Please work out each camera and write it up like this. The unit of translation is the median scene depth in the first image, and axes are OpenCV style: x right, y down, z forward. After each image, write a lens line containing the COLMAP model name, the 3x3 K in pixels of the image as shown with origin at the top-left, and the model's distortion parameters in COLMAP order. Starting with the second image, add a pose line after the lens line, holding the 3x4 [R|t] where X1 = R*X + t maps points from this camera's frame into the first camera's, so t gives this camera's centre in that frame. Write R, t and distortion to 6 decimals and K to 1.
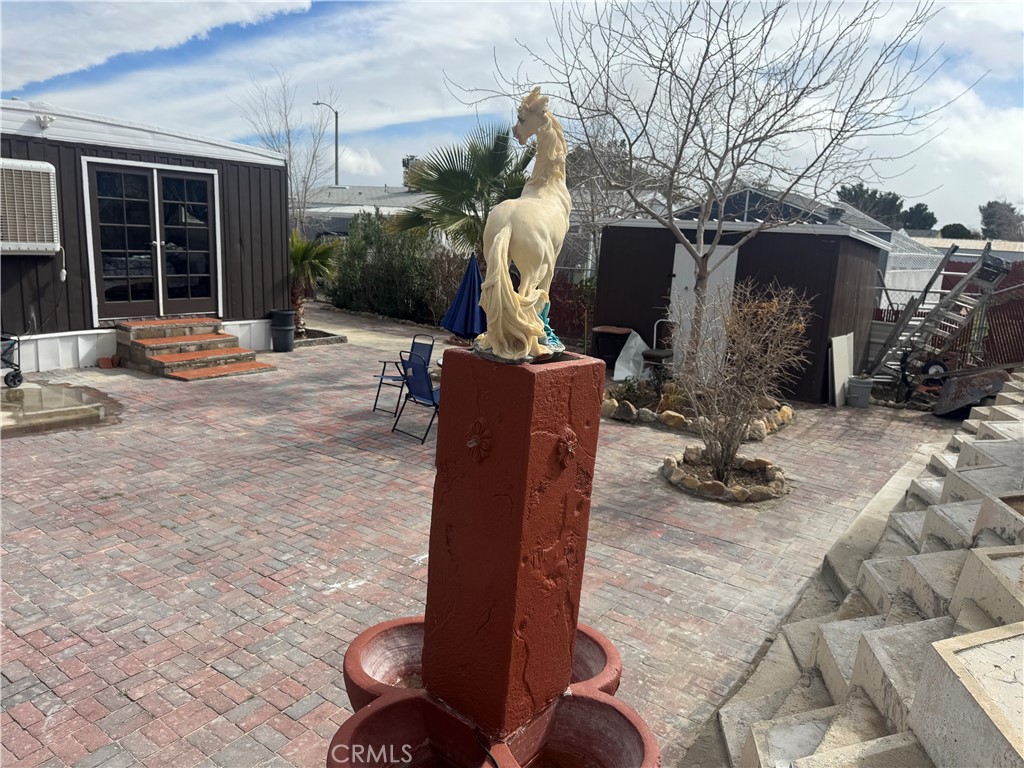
lens RADIAL K [[722.5, 0, 512.0], [0, 722.5, 384.0], [0, 0, 1]] dist [0.058724, -0.061976]
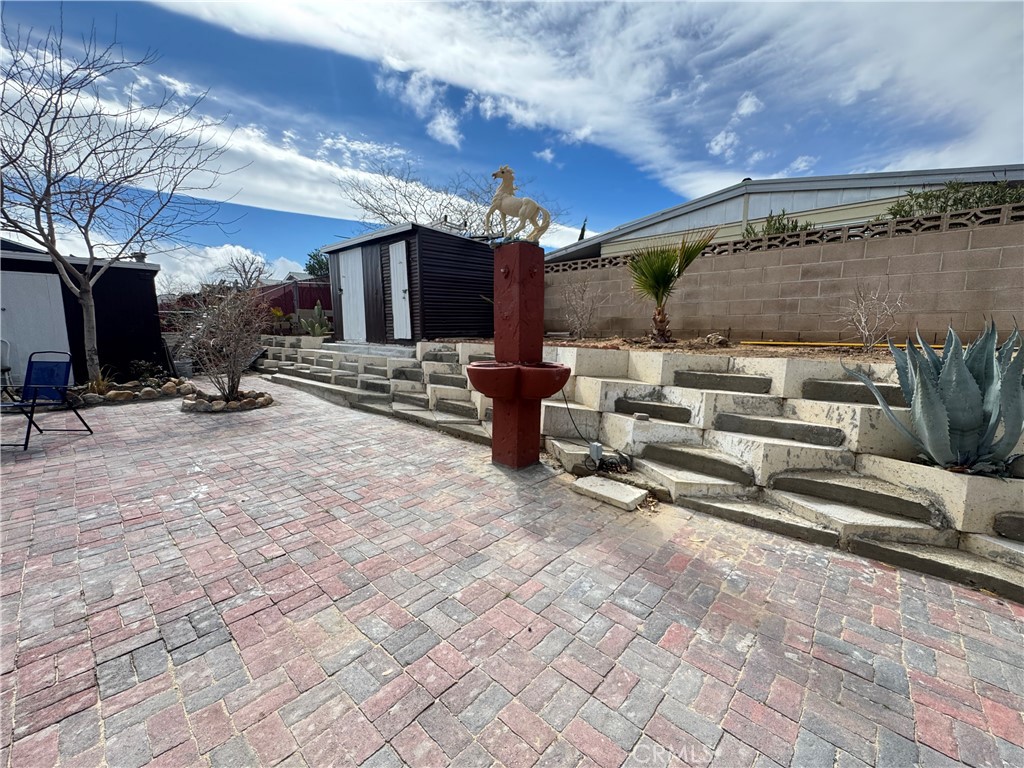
lens RADIAL K [[411.1, 0, 512.0], [0, 411.1, 384.0], [0, 0, 1]] dist [-0.003001, -0.000396]
pose [[0.081186, -0.173101, 0.981552, -0.727535], [0.203689, 0.966900, 0.153669, 0.096142], [-0.975664, 0.187456, 0.113757, 0.350800]]
